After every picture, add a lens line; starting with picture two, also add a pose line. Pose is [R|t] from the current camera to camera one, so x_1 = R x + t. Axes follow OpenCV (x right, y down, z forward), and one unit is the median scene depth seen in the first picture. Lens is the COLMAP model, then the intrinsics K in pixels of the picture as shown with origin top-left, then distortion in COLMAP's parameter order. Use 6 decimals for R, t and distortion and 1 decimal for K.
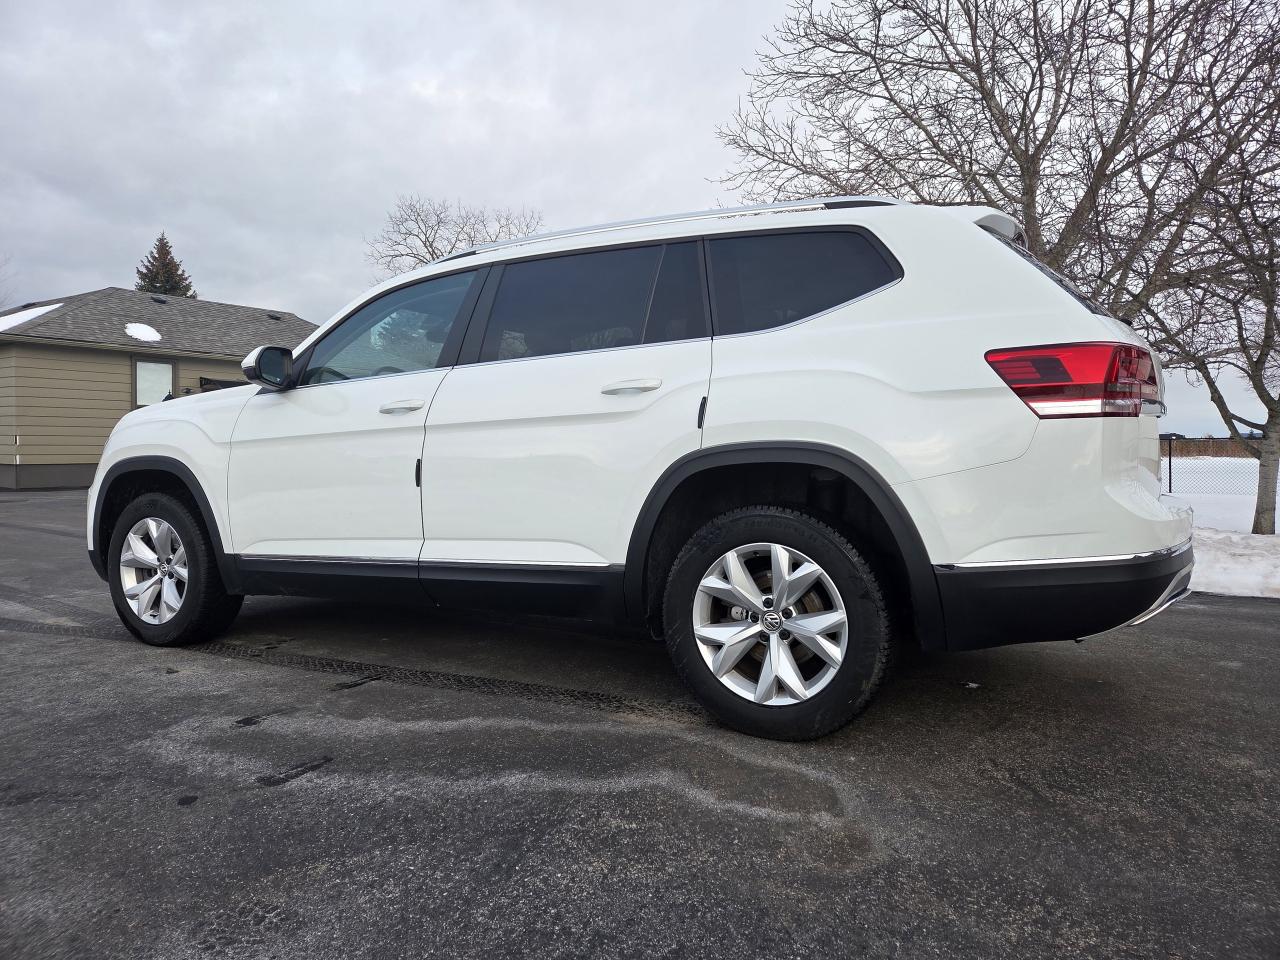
lens RADIAL K [[851.4, 0, 641.9], [0, 851.4, 471.0], [0, 0, 1]] dist [0.071572, -0.058888]
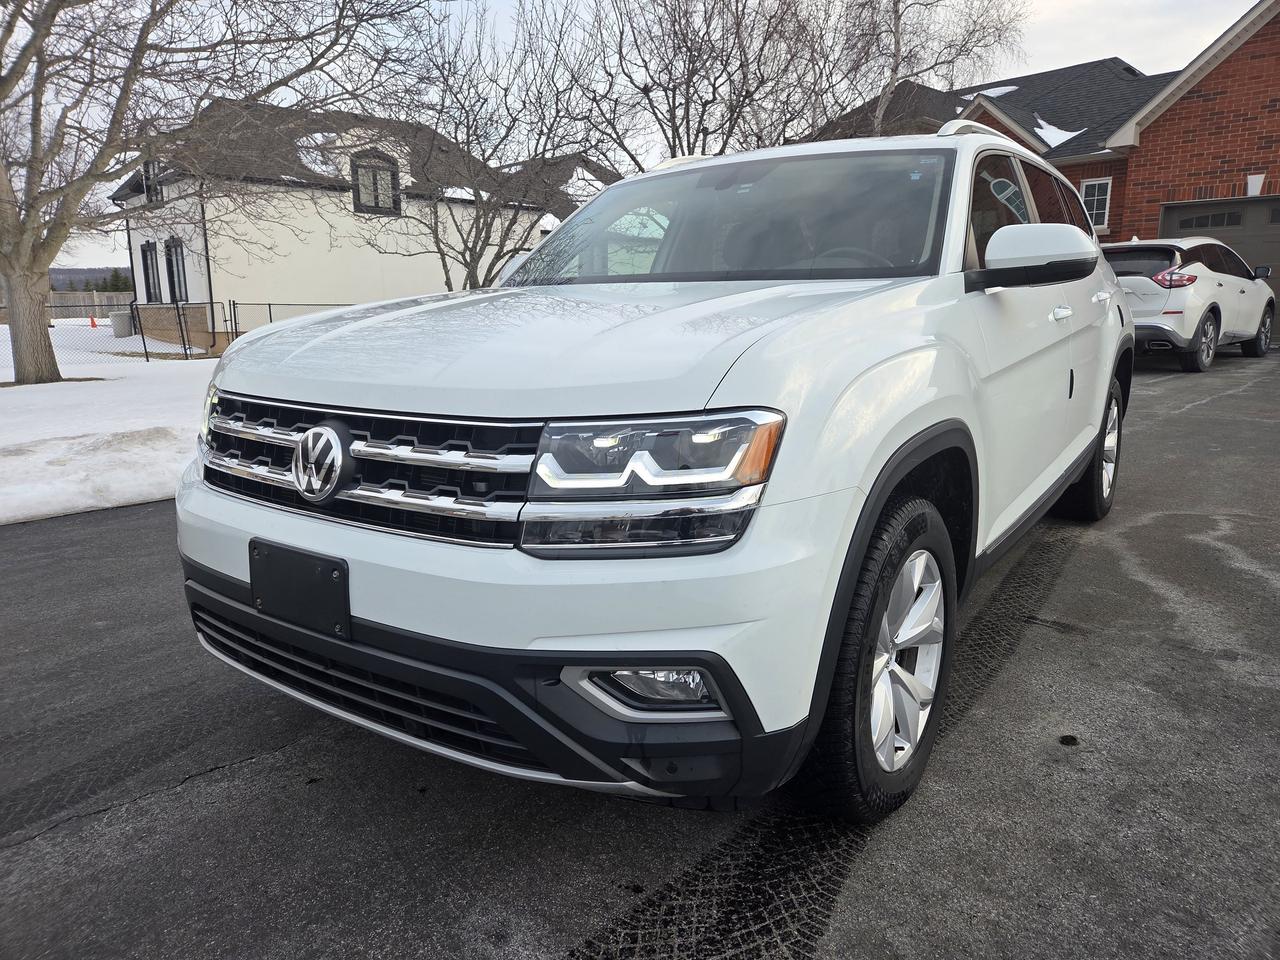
lens RADIAL K [[851.4, 0, 631.2], [0, 851.4, 475.6], [0, 0, 1]] dist [0.071572, -0.058888]
pose [[0.142509, -0.202983, 0.968756, -1.503671], [0.042757, 0.979095, 0.198860, -0.129329], [-0.988869, 0.013082, 0.148209, 1.573341]]
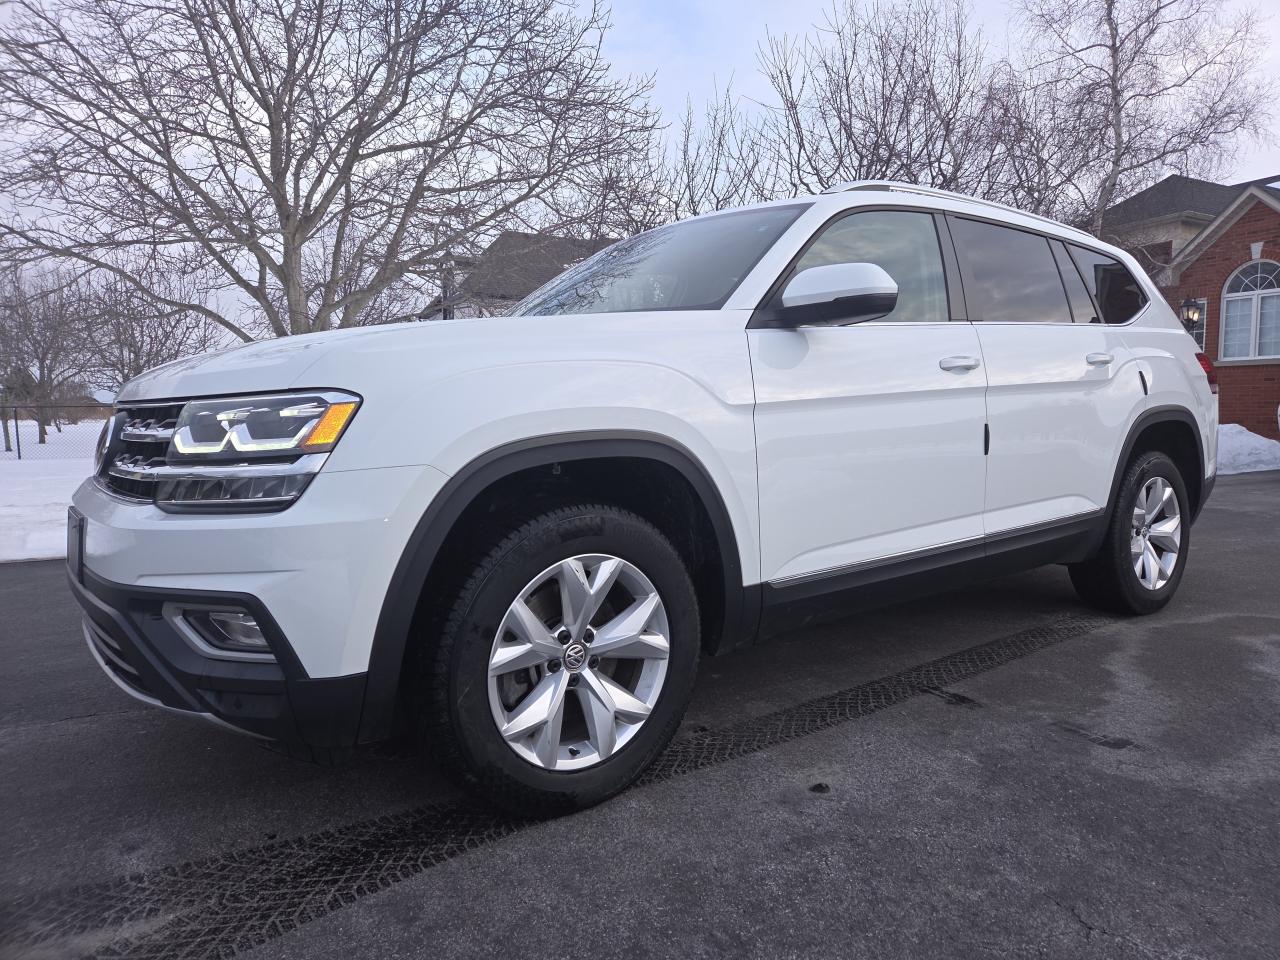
lens RADIAL K [[851.4, 0, 654.9], [0, 851.4, 467.6], [0, 0, 1]] dist [0.071572, -0.058888]
pose [[0.417514, -0.062128, 0.906544, -1.436317], [0.027351, 0.998067, 0.055803, -0.033083], [-0.908259, 0.001496, 0.418406, 1.100591]]
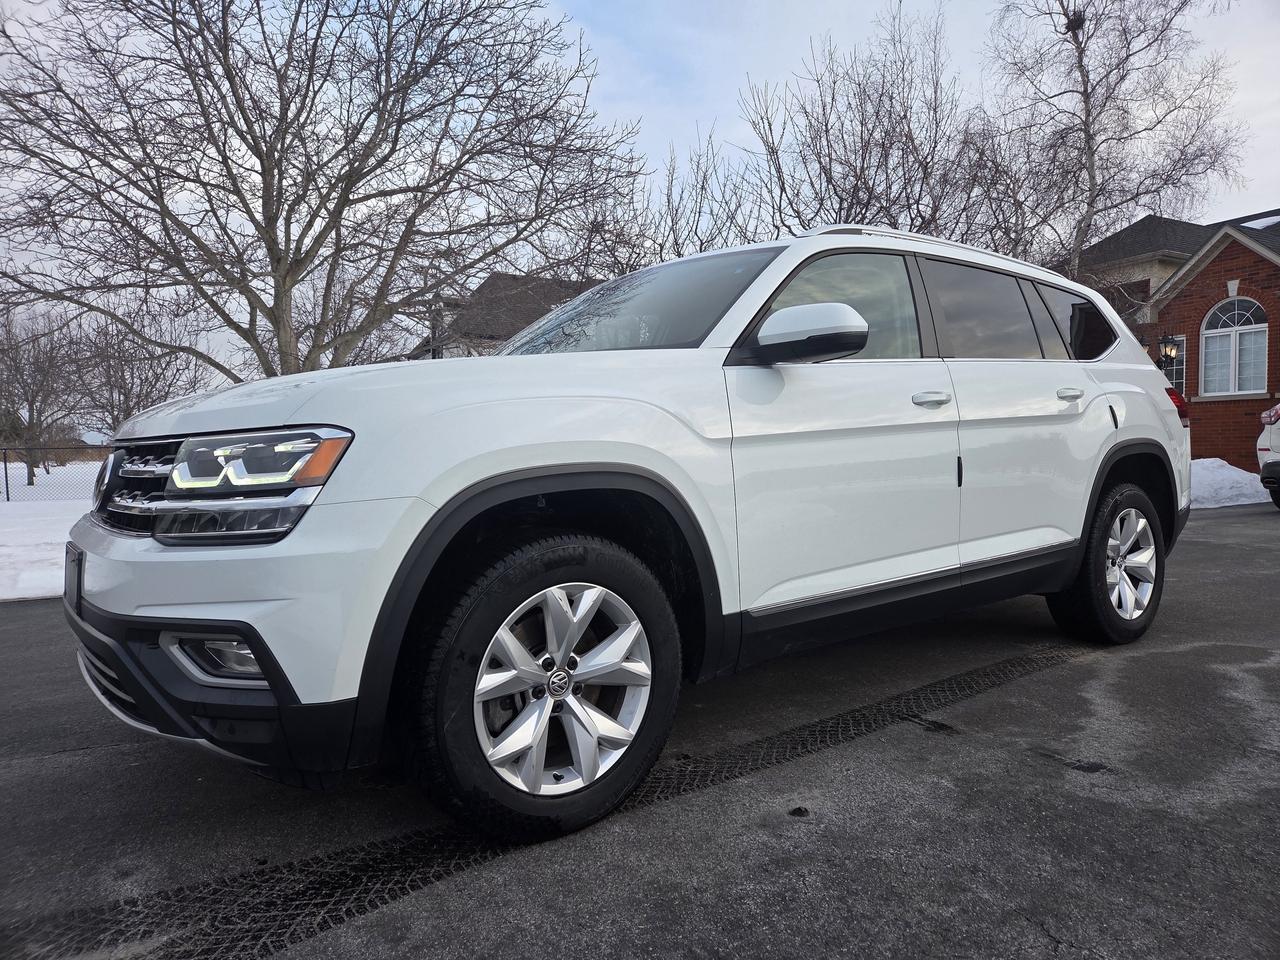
lens RADIAL K [[851.4, 0, 645.8], [0, 851.4, 474.6], [0, 0, 1]] dist [0.071572, -0.058888]
pose [[0.414353, -0.031276, 0.909579, -1.459095], [0.033552, 0.999255, 0.019075, -0.028155], [-0.909498, 0.022615, 0.415094, 1.082907]]
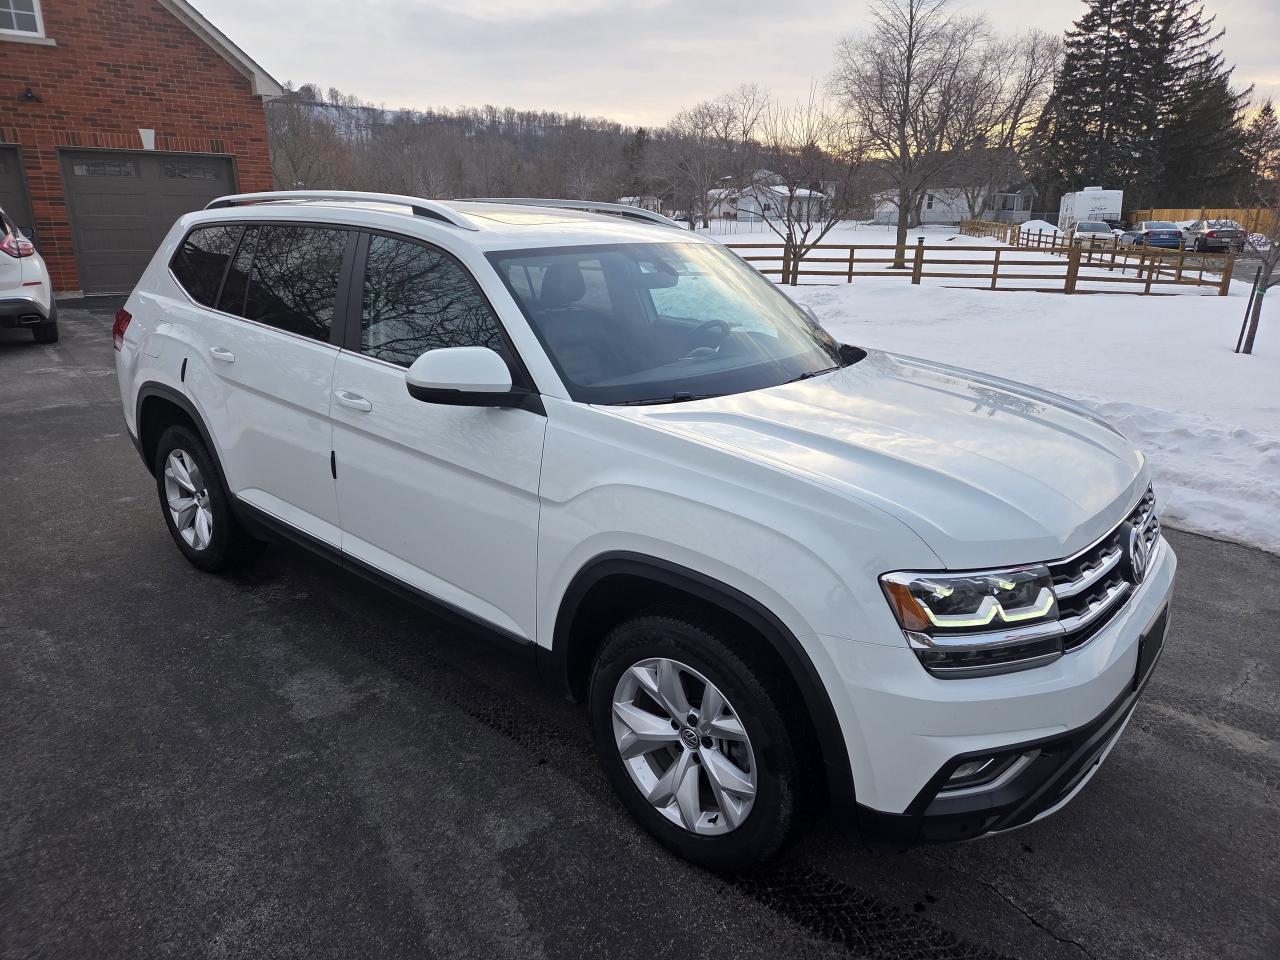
lens RADIAL K [[851.4, 0, 642.4], [0, 851.4, 480.9], [0, 0, 1]] dist [0.071572, -0.058888]
pose [[-0.975891, -0.074518, 0.205144, -0.612653], [-0.003839, 0.945627, 0.325231, -0.369804], [-0.218225, 0.316602, -0.923115, 2.772983]]
